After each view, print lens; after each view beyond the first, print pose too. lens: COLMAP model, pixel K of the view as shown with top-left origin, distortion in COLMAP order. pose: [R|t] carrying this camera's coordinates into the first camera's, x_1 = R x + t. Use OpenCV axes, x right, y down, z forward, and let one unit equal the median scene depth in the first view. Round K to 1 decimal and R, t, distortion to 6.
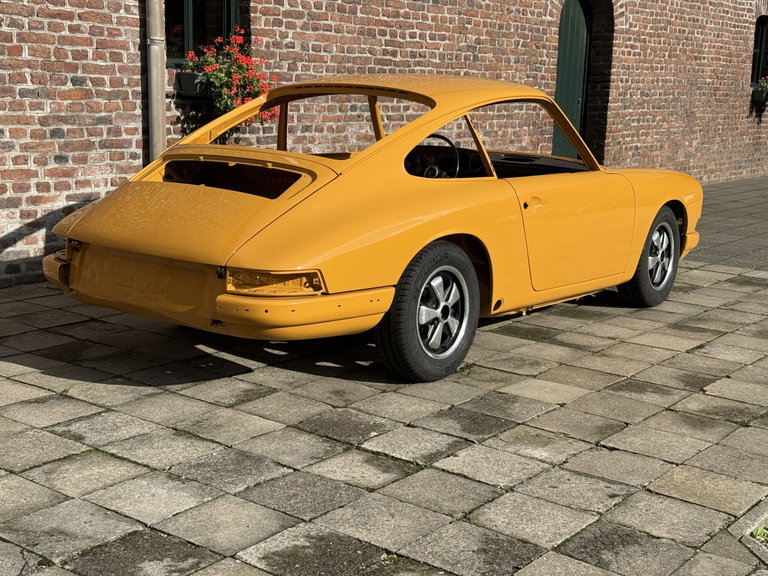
lens RADIAL K [[1093.4, 0, 380.5], [0, 1093.4, 291.3], [0, 0, 1]] dist [0.097010, 0.000000]
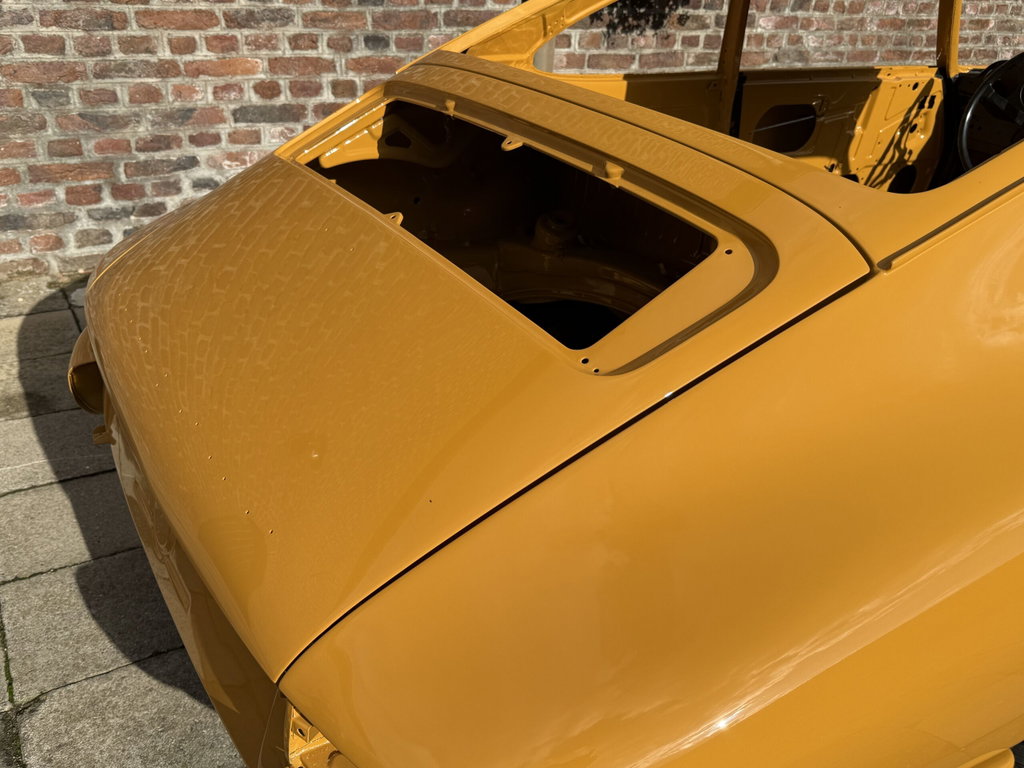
lens RADIAL K [[871.2, 0, 516.1], [0, 871.2, 375.5], [0, 0, 1]] dist [0.010865, -0.010616]
pose [[0.933216, 0.188676, -0.305793, -0.033516], [-0.100111, 0.953872, 0.283029, -0.089767], [0.345088, -0.233514, 0.909058, 0.552876]]
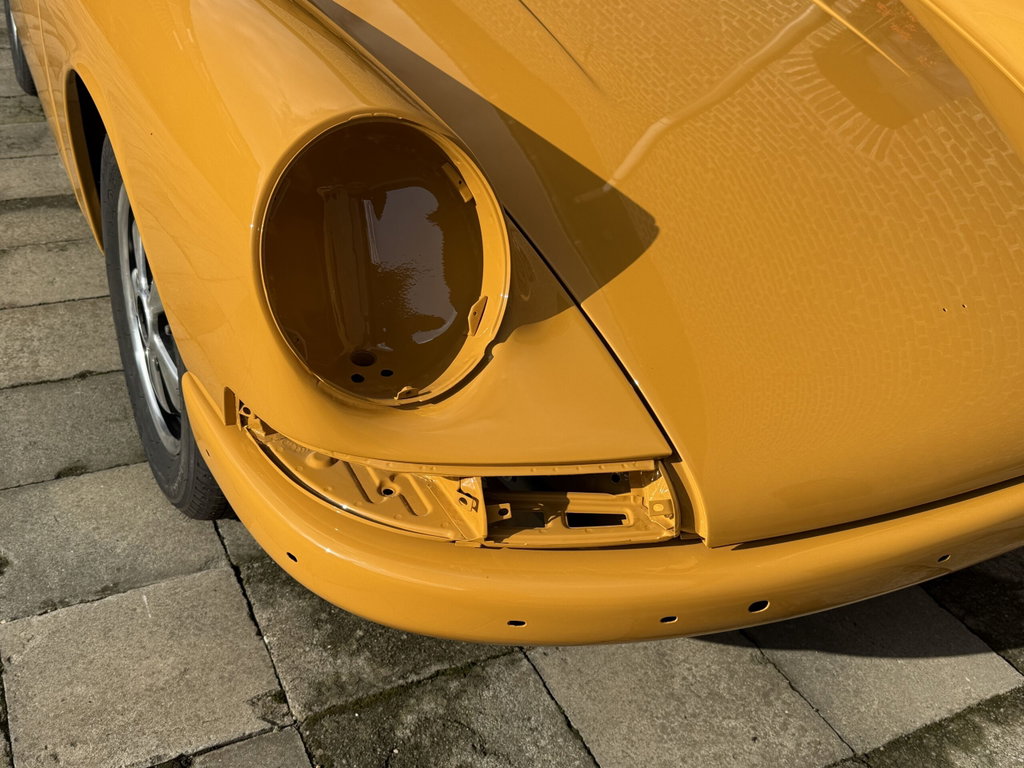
lens RADIAL K [[1023.3, 0, 506.6], [0, 1023.3, 387.8], [0, 0, 1]] dist [0.051496, 0.000000]
pose [[-0.439439, 0.395659, -0.806441, 0.422551], [-0.261981, 0.802287, 0.536378, -0.167706], [0.859220, 0.446977, -0.248902, 1.161132]]
